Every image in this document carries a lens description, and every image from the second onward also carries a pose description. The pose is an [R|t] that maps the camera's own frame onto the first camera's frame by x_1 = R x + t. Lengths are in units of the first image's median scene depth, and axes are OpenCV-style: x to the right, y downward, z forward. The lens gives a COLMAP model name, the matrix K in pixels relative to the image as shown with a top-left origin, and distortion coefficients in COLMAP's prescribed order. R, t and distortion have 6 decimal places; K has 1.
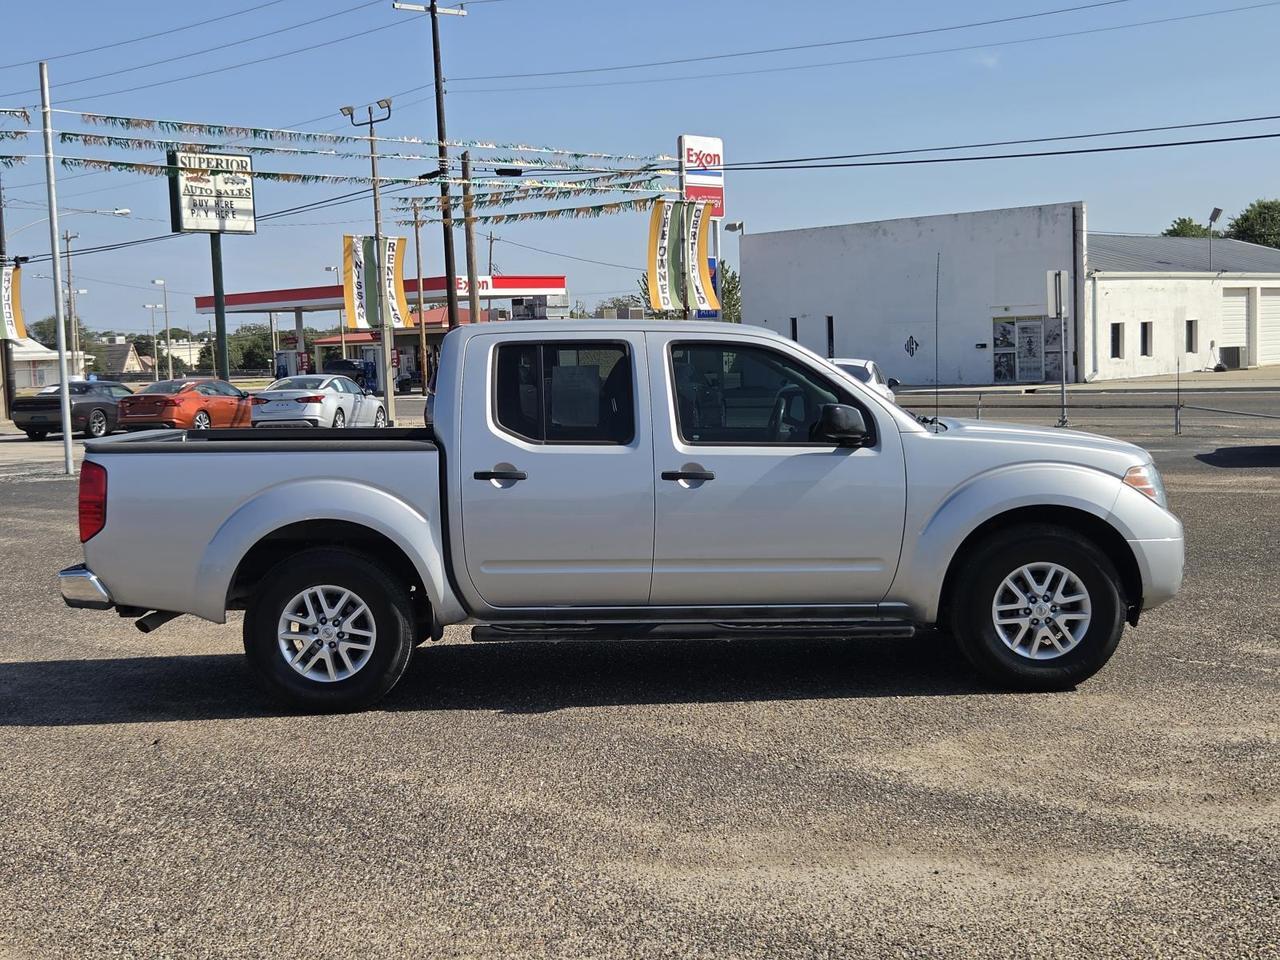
lens RADIAL K [[1845.2, 0, 621.5], [0, 1845.2, 527.7], [0, 0, 1]] dist [0.084517, 0.000000]
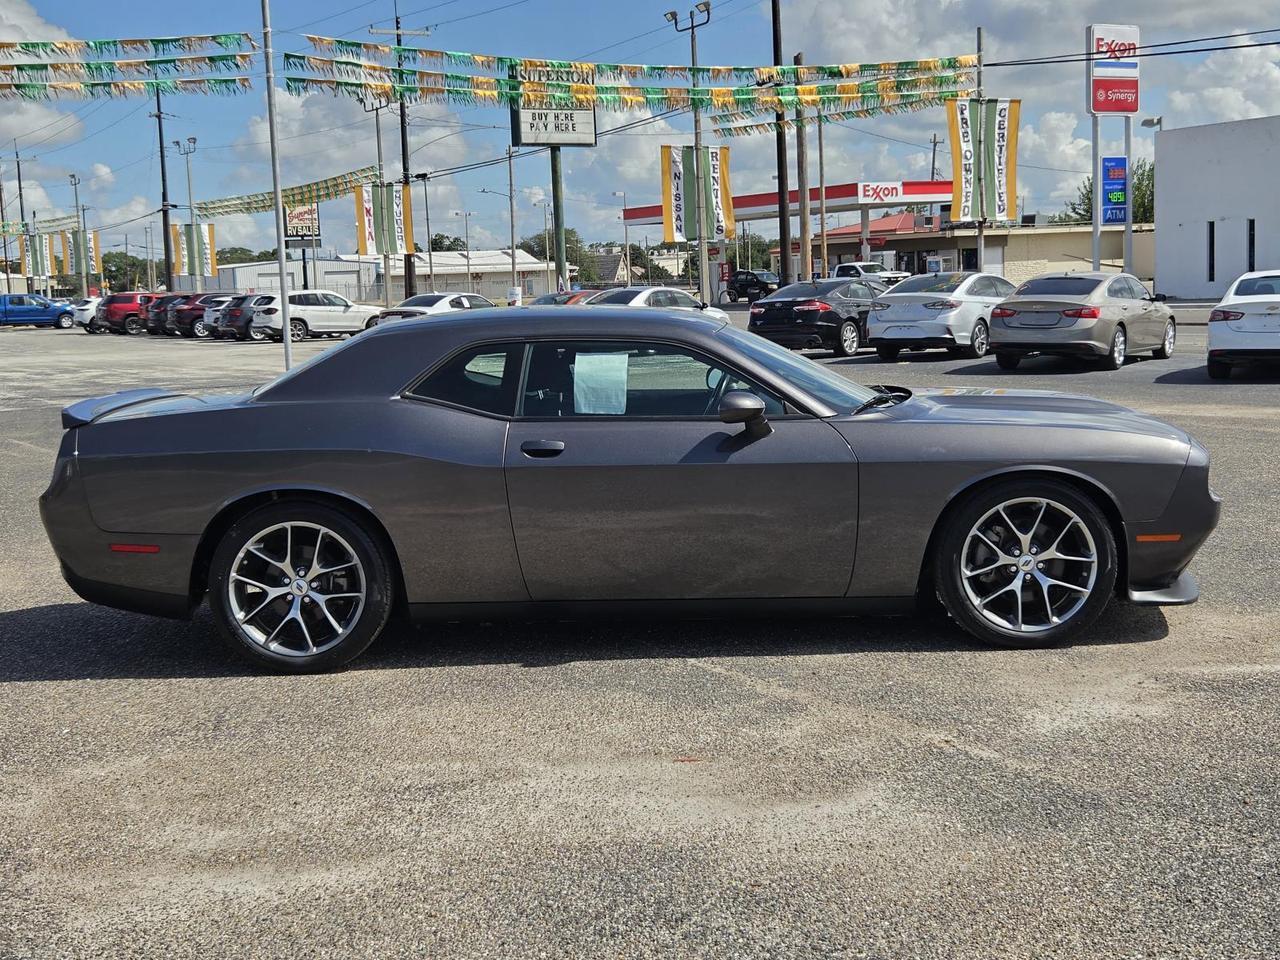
lens RADIAL K [[1845.2, 0, 651.1], [0, 1845.2, 484.0], [0, 0, 1]] dist [0.084517, 0.000000]
pose [[0.959022, 0.029195, -0.281823, 0.117120], [-0.021485, 0.999307, 0.030408, -0.009130], [0.282516, -0.023107, 0.958984, 0.058901]]
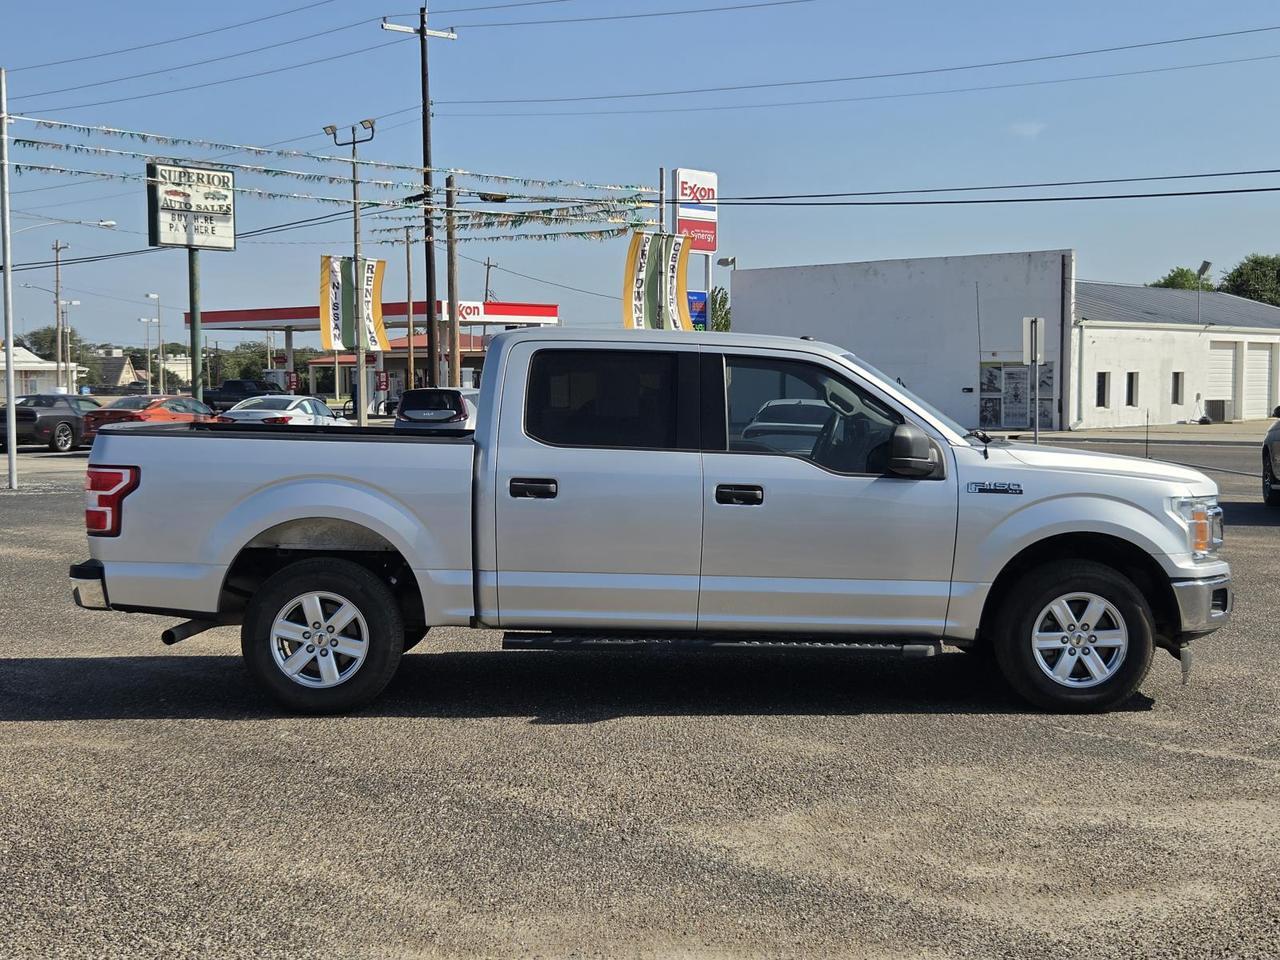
lens RADIAL K [[1845.2, 0, 661.0], [0, 1845.2, 525.5], [0, 0, 1]] dist [0.084517, 0.000000]
pose [[0.999270, 0.033895, 0.017646, 0.016987], [-0.033578, 0.999275, -0.017968, -0.002289], [-0.018243, 0.017362, 0.999683, 0.011919]]
